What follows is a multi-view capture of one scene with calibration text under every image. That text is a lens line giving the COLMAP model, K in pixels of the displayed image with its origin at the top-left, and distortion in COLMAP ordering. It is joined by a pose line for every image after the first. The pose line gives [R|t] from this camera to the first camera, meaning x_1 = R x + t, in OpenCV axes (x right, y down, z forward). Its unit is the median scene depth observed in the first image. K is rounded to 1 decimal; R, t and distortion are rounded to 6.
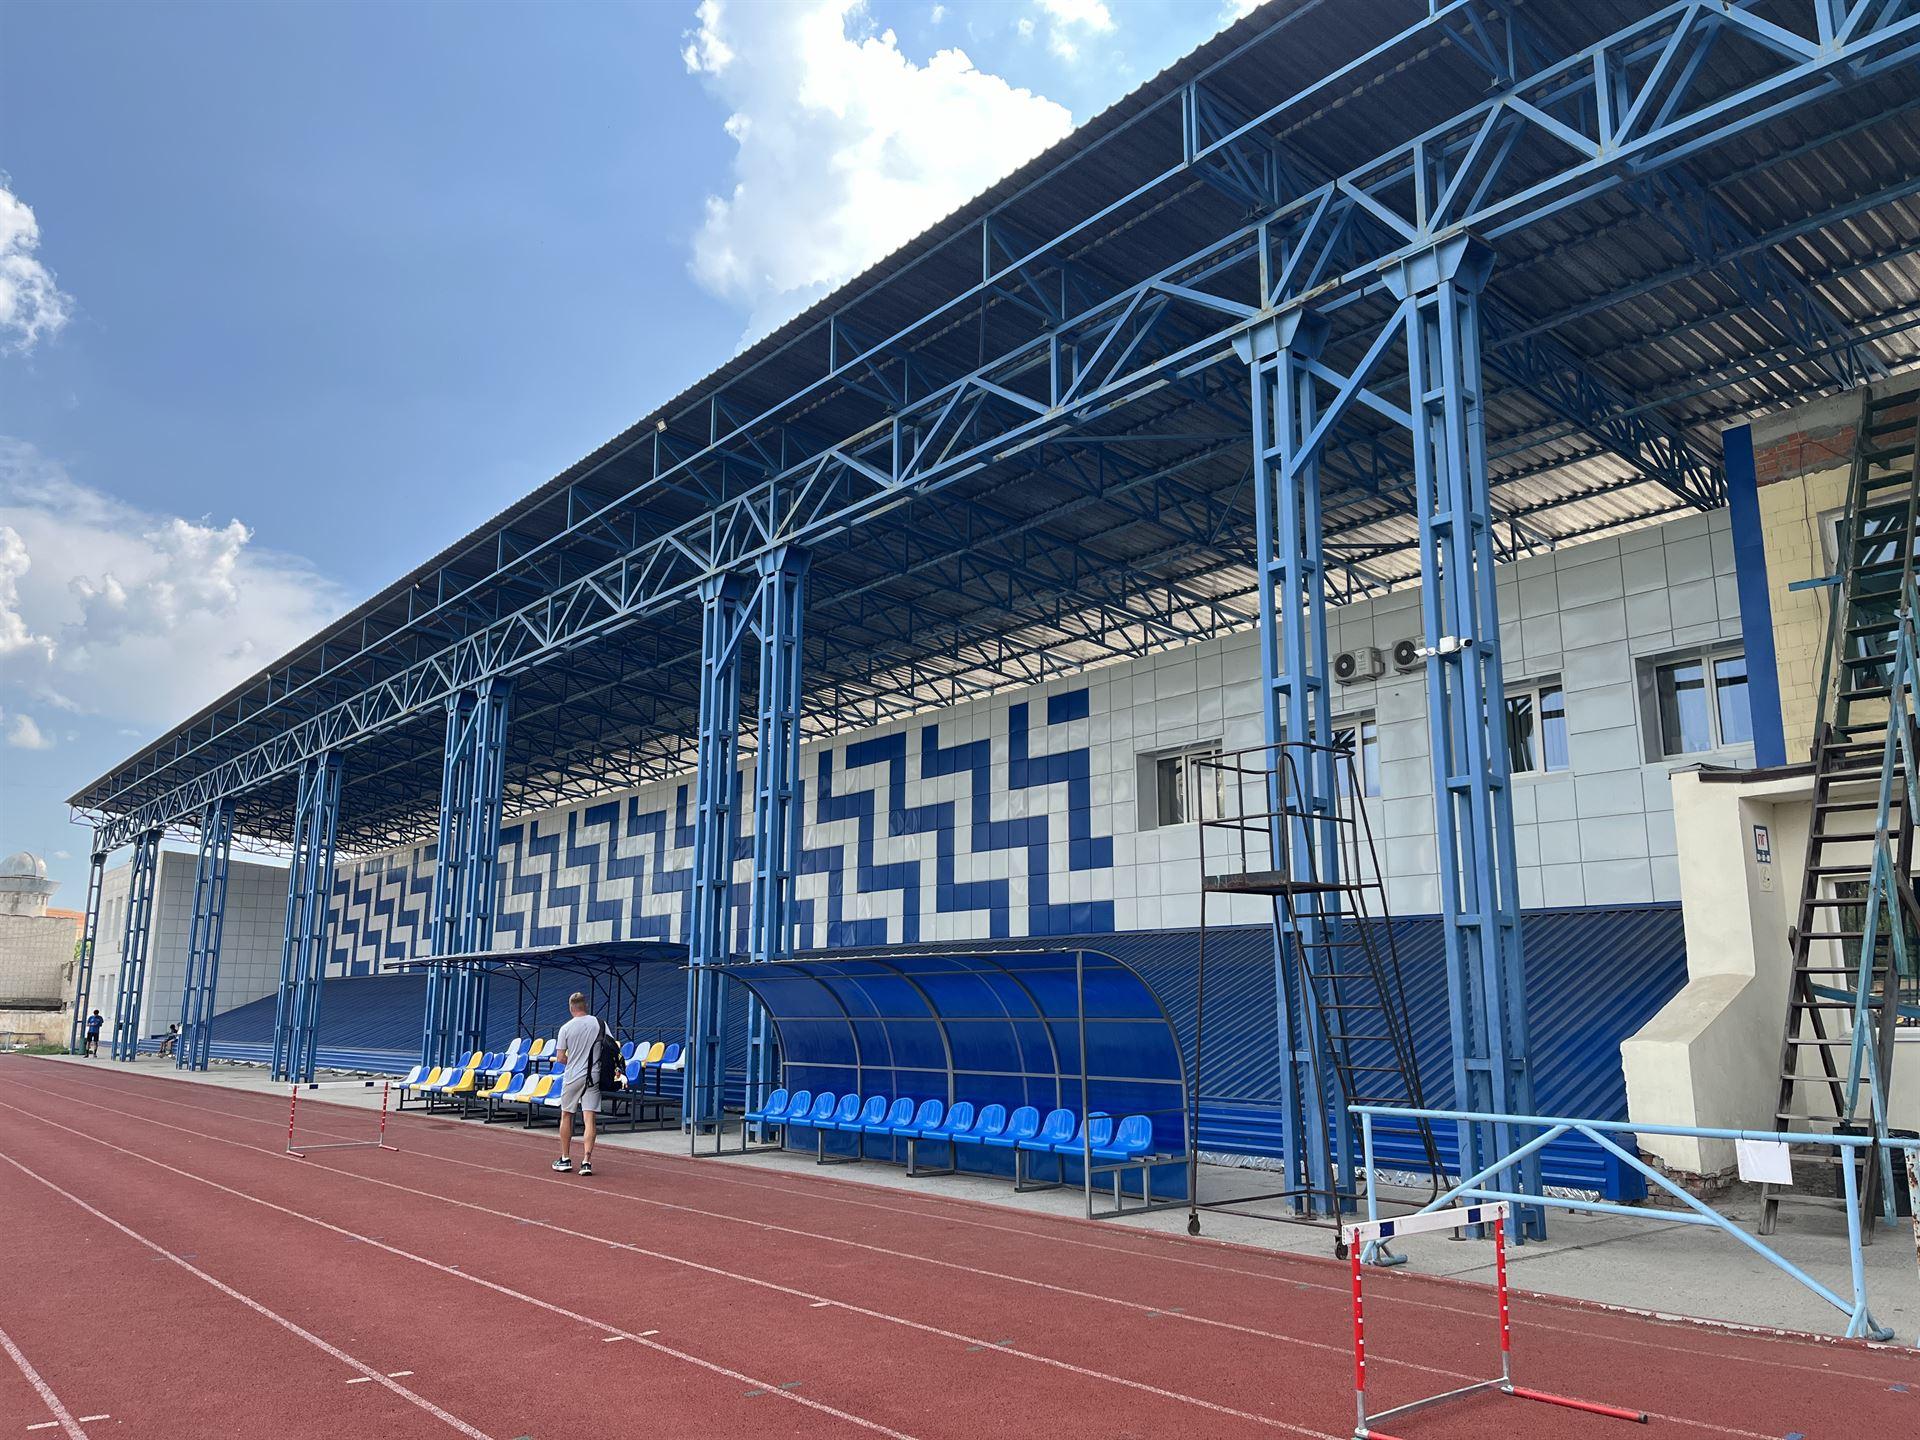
lens RADIAL K [[1476.3, 0, 960.0], [0, 1476.3, 720.0], [0, 0, 1]] dist [0.102731, -0.134965]
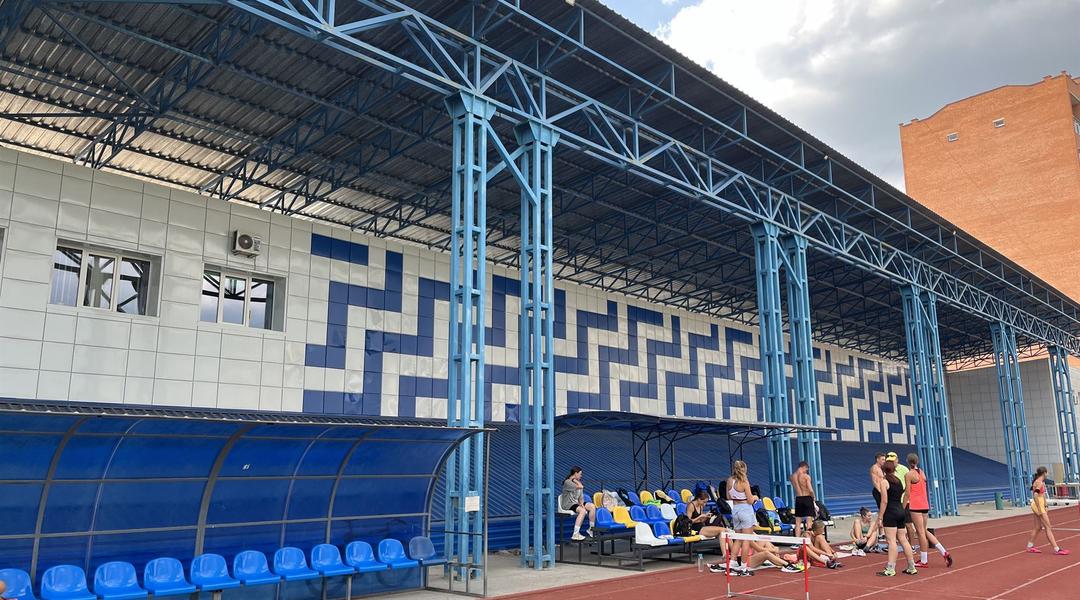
lens RADIAL K [[885.0, 0, 540.0], [0, 885.0, 300.0], [0, 0, 1]] dist [0.000383, -0.001549]
pose [[-0.161075, 0.192207, 0.968045, -0.742290], [-0.187381, 0.957056, -0.221204, 0.181538], [-0.968991, -0.217024, -0.118142, 0.905458]]
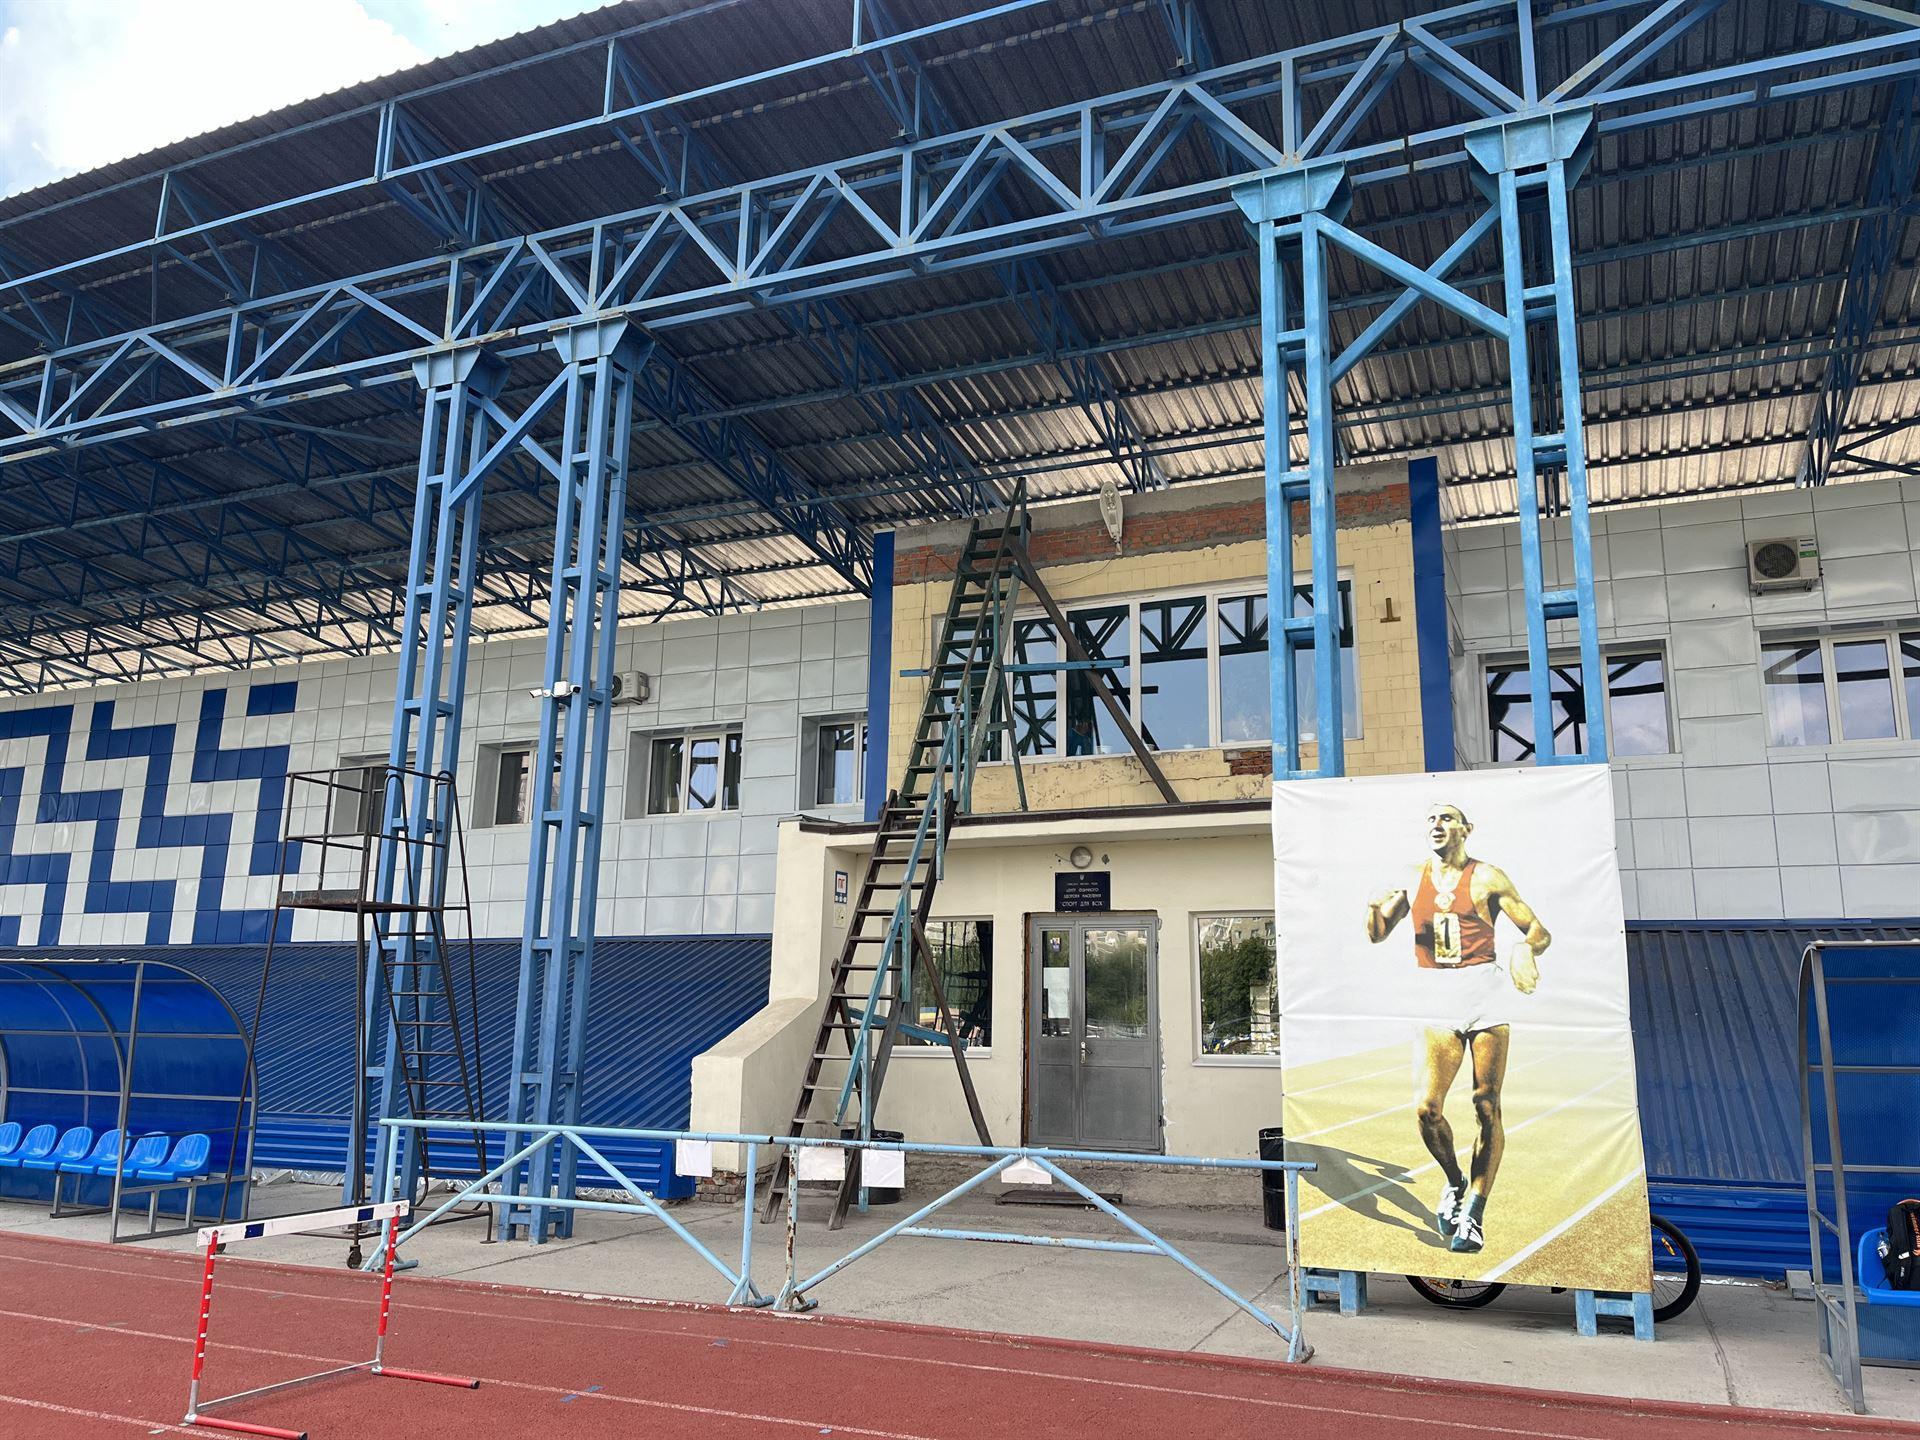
lens RADIAL K [[1476.3, 0, 960.0], [0, 1476.3, 720.0], [0, 0, 1]] dist [0.102731, -0.134965]
pose [[0.890092, 0.111386, 0.441960, 0.083257], [-0.106366, 0.993667, -0.036214, -0.014869], [-0.443195, -0.014776, 0.896303, -0.072753]]
